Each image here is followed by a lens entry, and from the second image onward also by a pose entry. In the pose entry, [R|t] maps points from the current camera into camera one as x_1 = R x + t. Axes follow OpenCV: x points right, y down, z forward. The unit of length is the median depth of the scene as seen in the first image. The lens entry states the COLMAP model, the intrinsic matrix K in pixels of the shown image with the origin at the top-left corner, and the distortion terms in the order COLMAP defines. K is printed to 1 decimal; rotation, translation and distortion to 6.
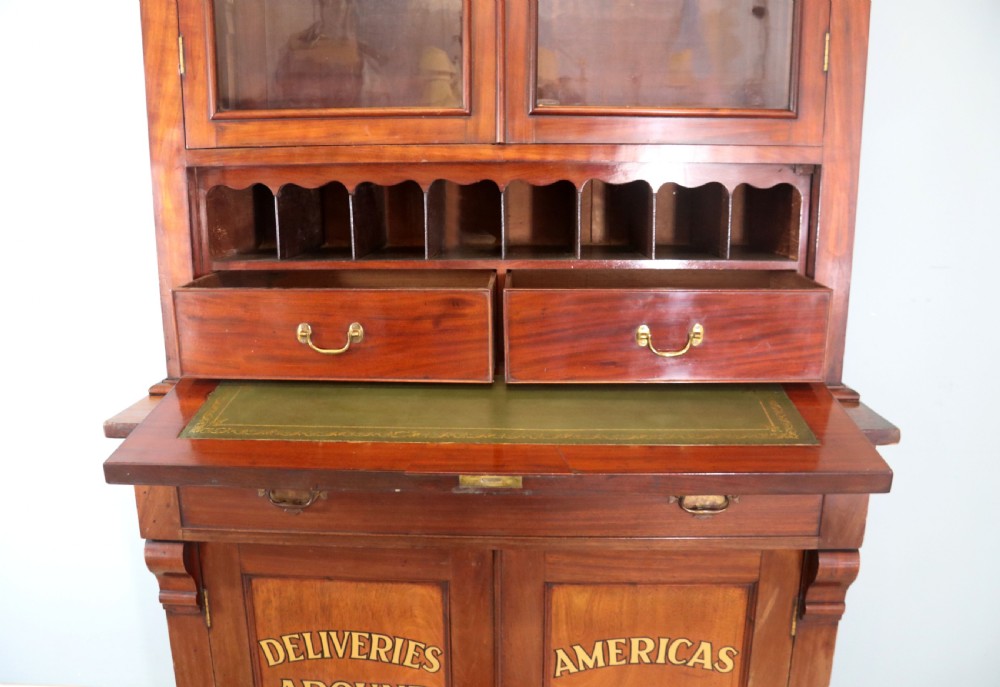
lens RADIAL K [[813.4, 0, 501.2], [0, 813.4, 348.0], [0, 0, 1]] dist [-0.134393, 0.028409]
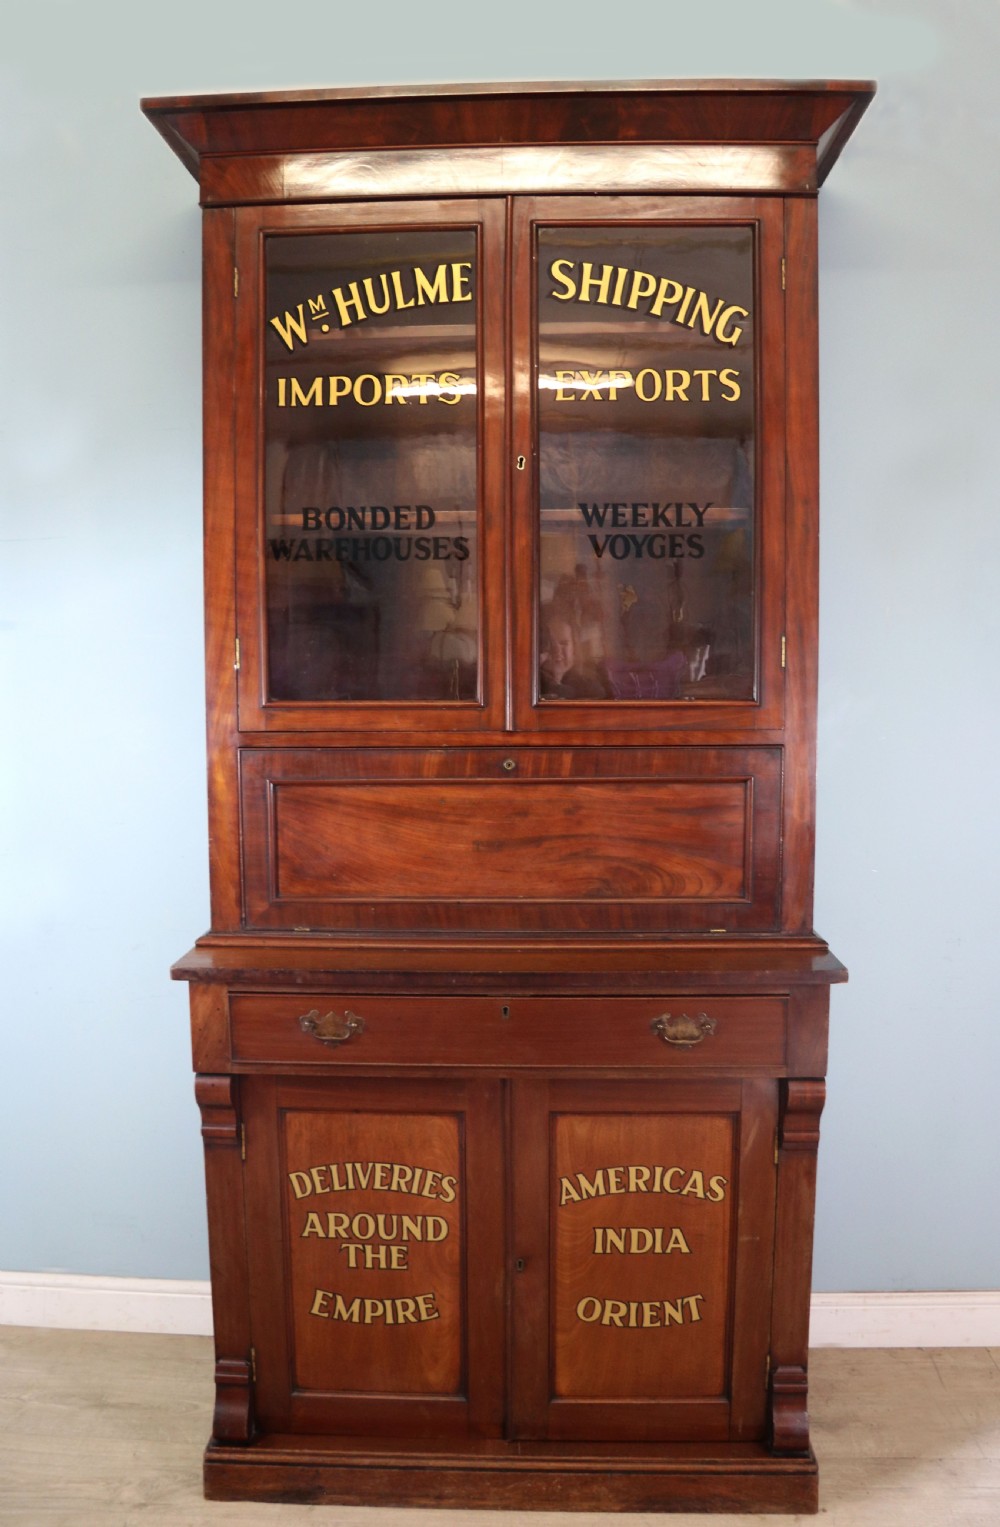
lens RADIAL K [[1238.0, 0, 502.8], [0, 1238.0, 738.5], [0, 0, 1]] dist [-0.164575, 0.109010]
pose [[0.999990, -0.003272, -0.002908, -0.004740], [0.002804, 0.988898, -0.148570, 0.026469], [0.003361, 0.148560, 0.988898, -0.751433]]
